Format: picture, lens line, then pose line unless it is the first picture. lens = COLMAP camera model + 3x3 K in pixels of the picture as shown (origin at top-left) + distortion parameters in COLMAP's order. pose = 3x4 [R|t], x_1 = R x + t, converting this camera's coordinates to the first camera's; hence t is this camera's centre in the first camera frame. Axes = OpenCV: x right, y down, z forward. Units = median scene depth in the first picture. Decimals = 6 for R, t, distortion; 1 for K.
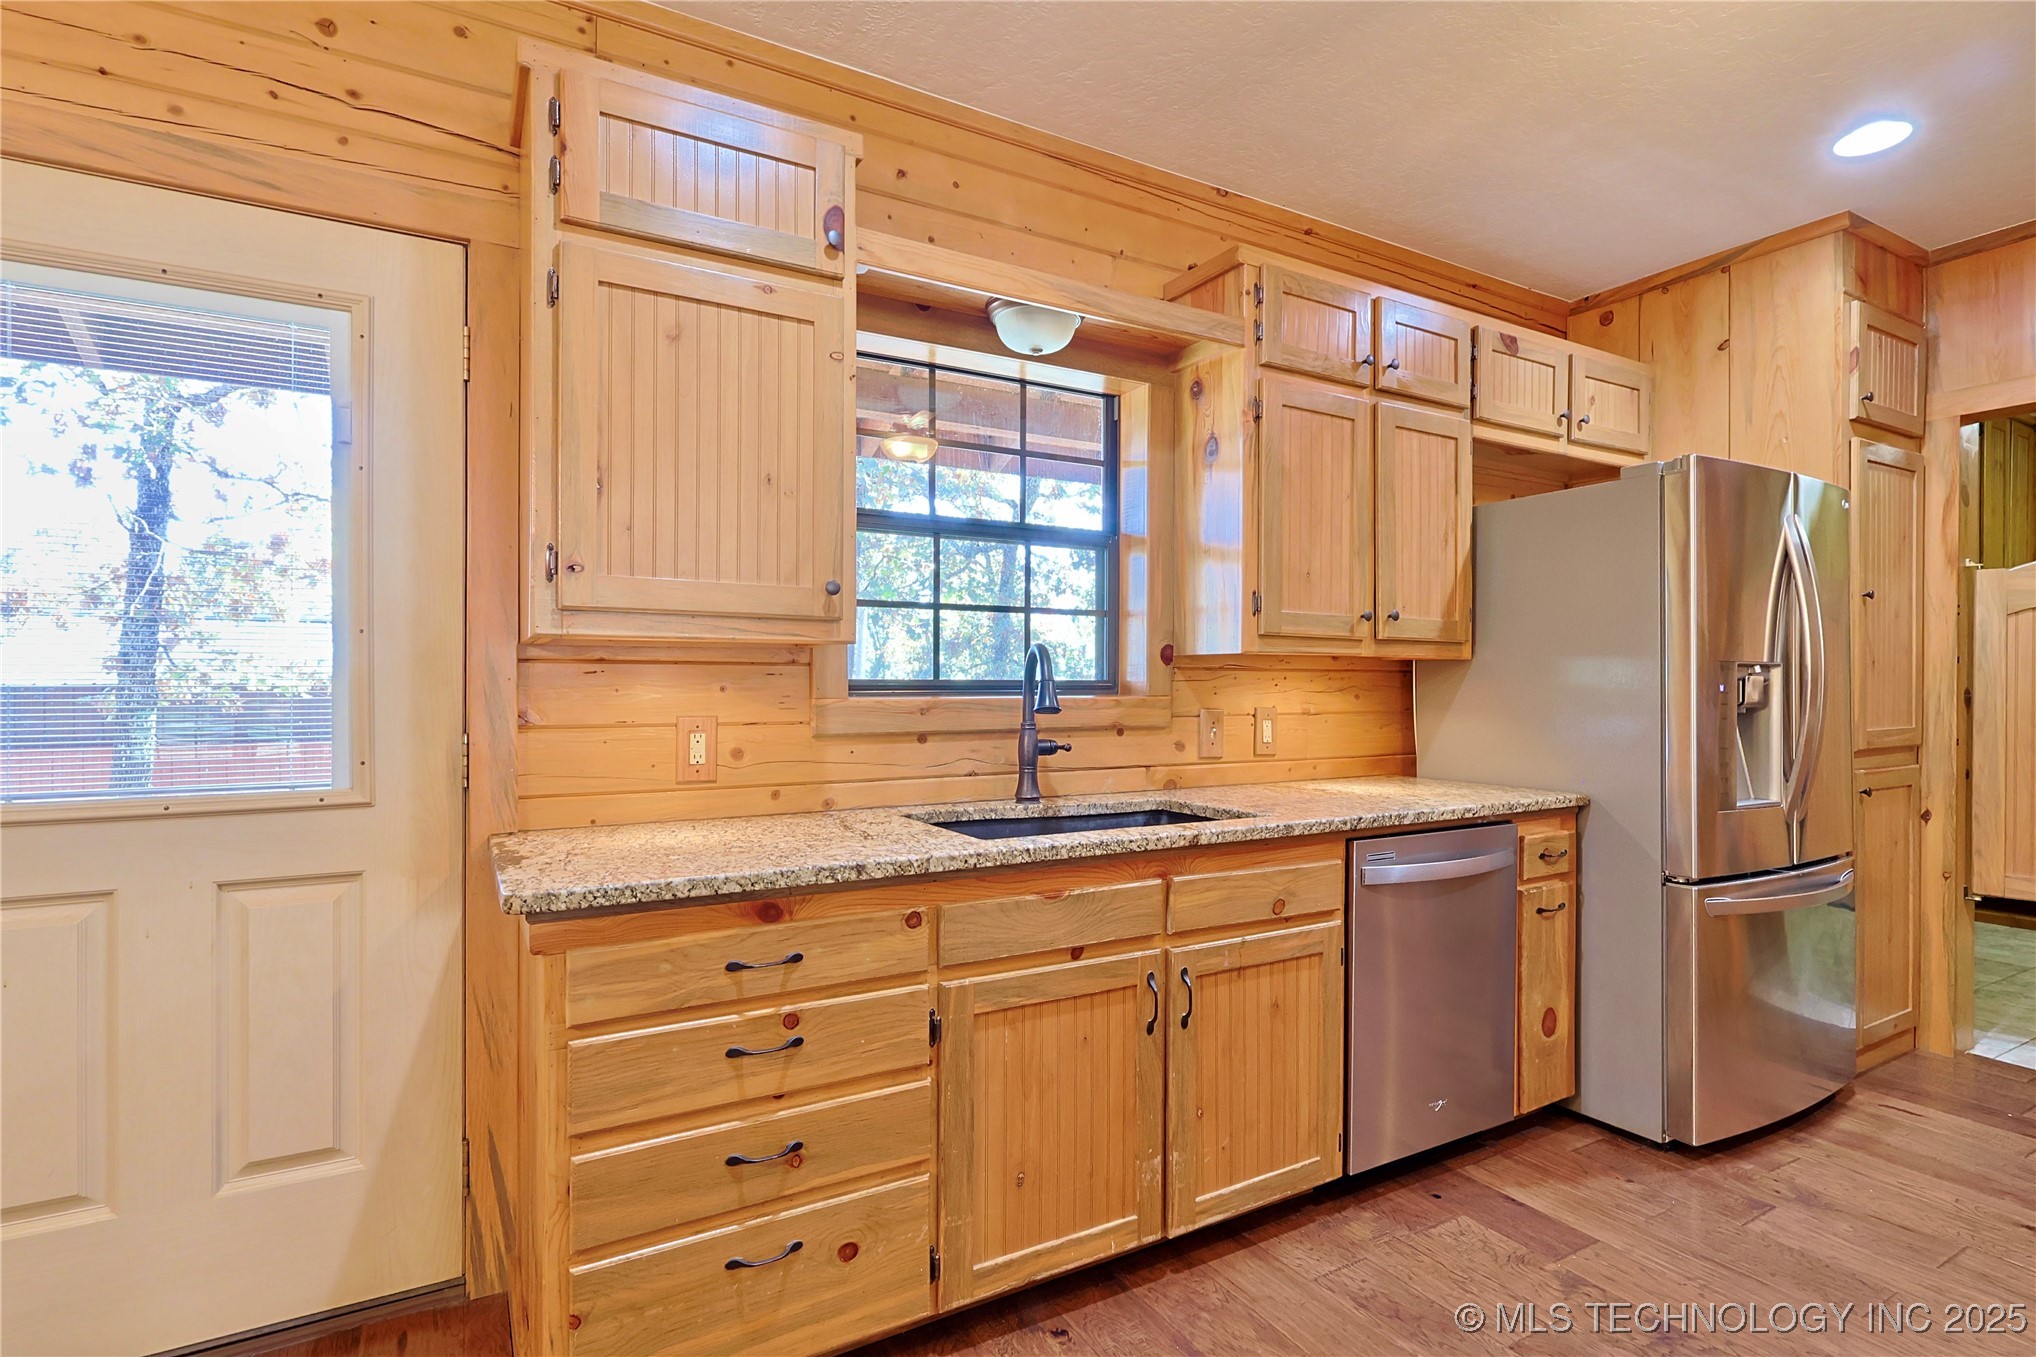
lens RADIAL K [[992.7, 0, 1017.3], [0, 992.7, 683.5], [0, 0, 1]] dist [-0.002789, 0.000293]
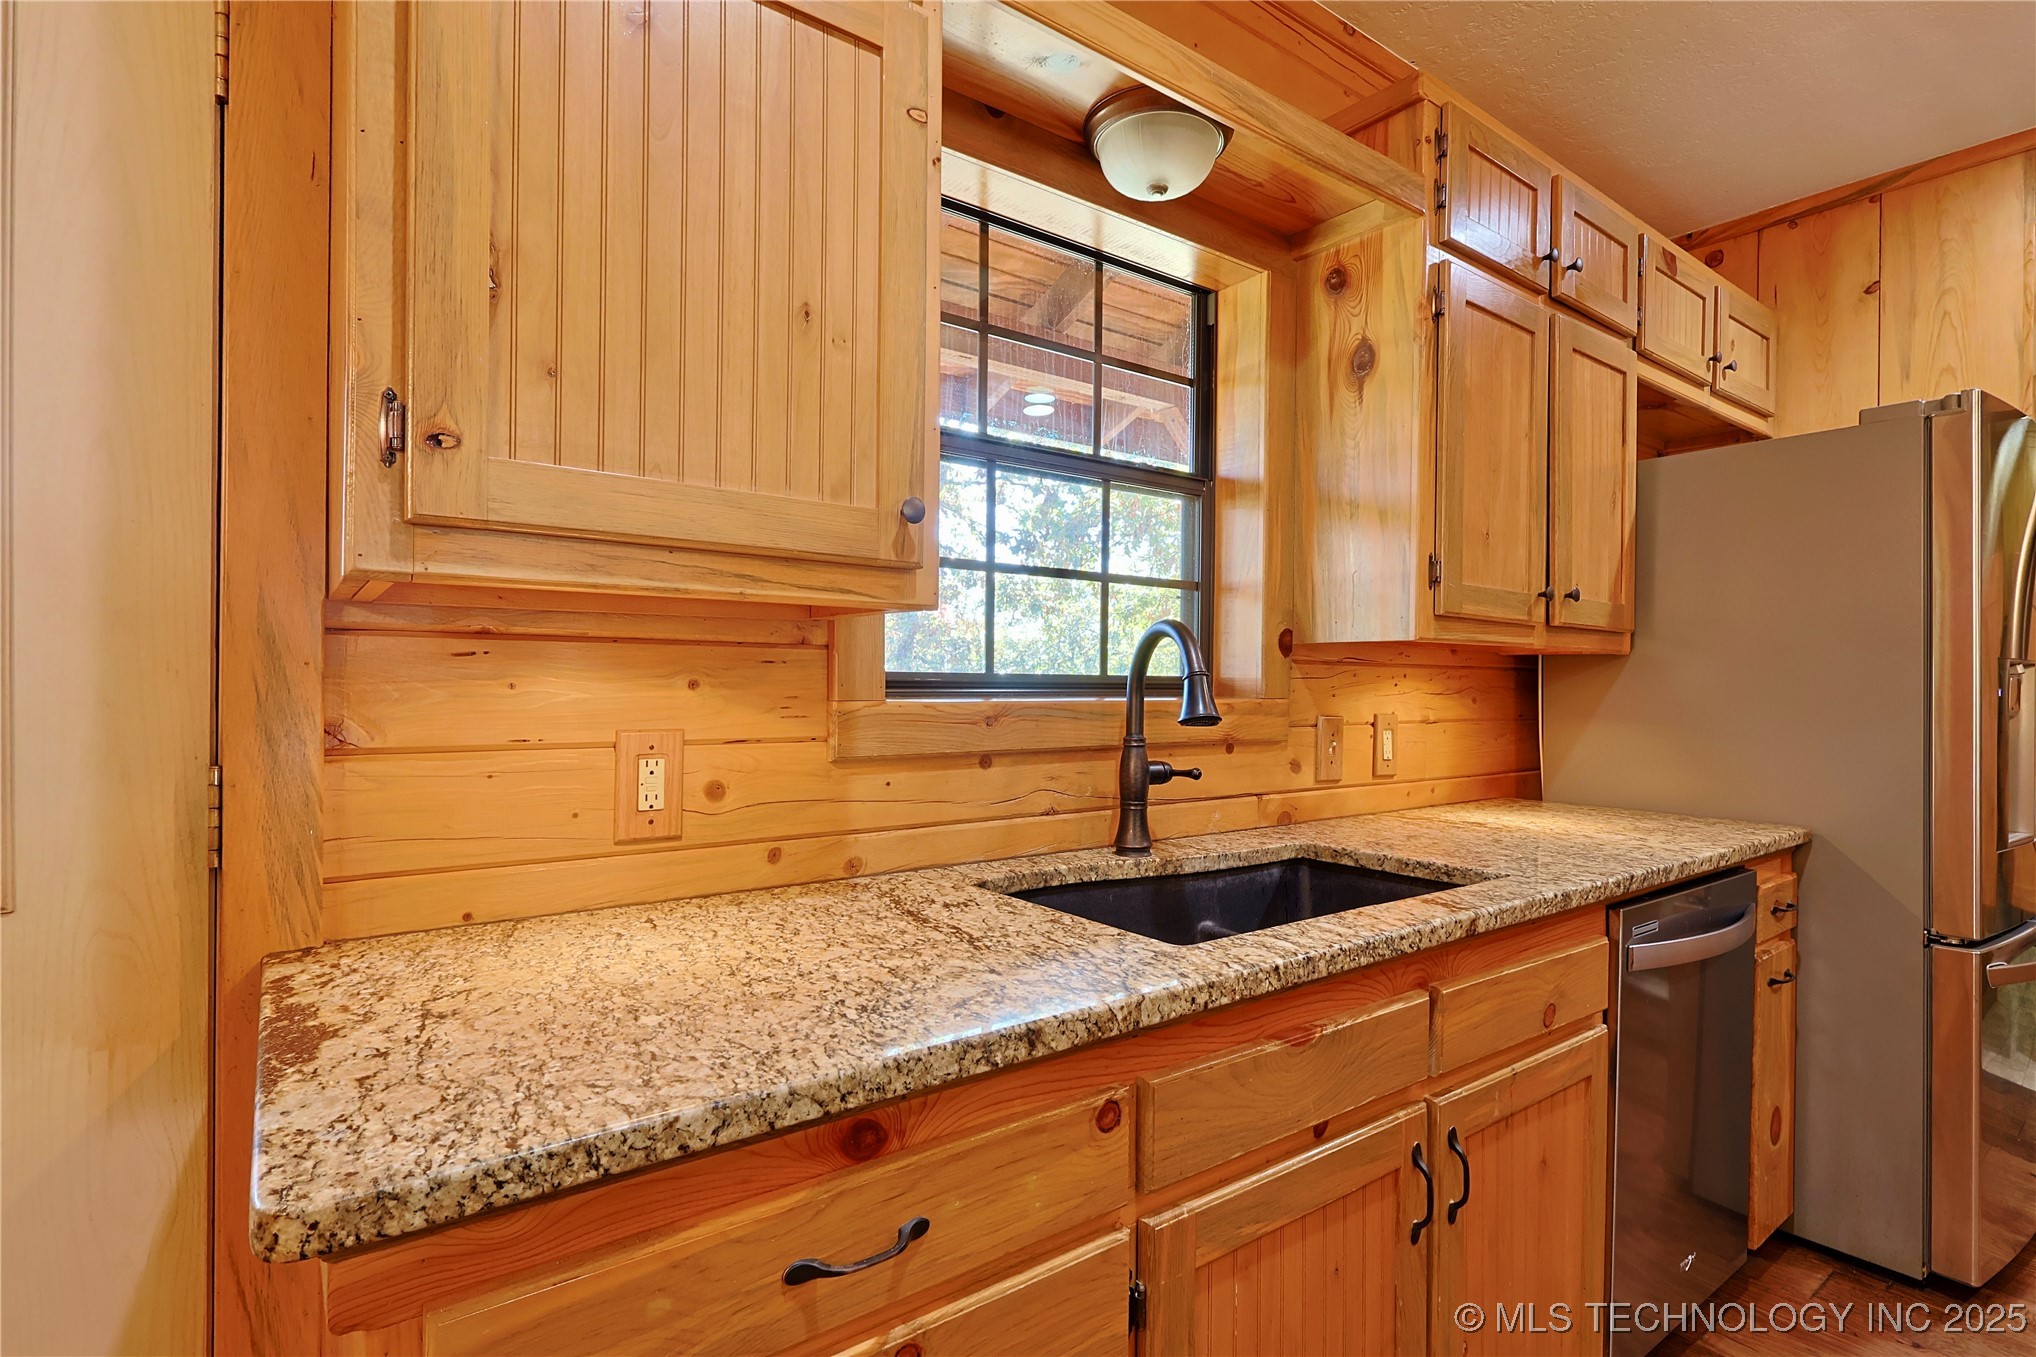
lens RADIAL K [[992.7, 0, 1016.2], [0, 992.7, 684.3], [0, 0, 1]] dist [-0.002789, 0.000293]
pose [[0.992306, 0.006660, 0.123634, -0.178355], [-0.006797, 0.999977, 0.000693, 0.003485], [-0.123627, -0.001528, 0.992328, 0.380187]]
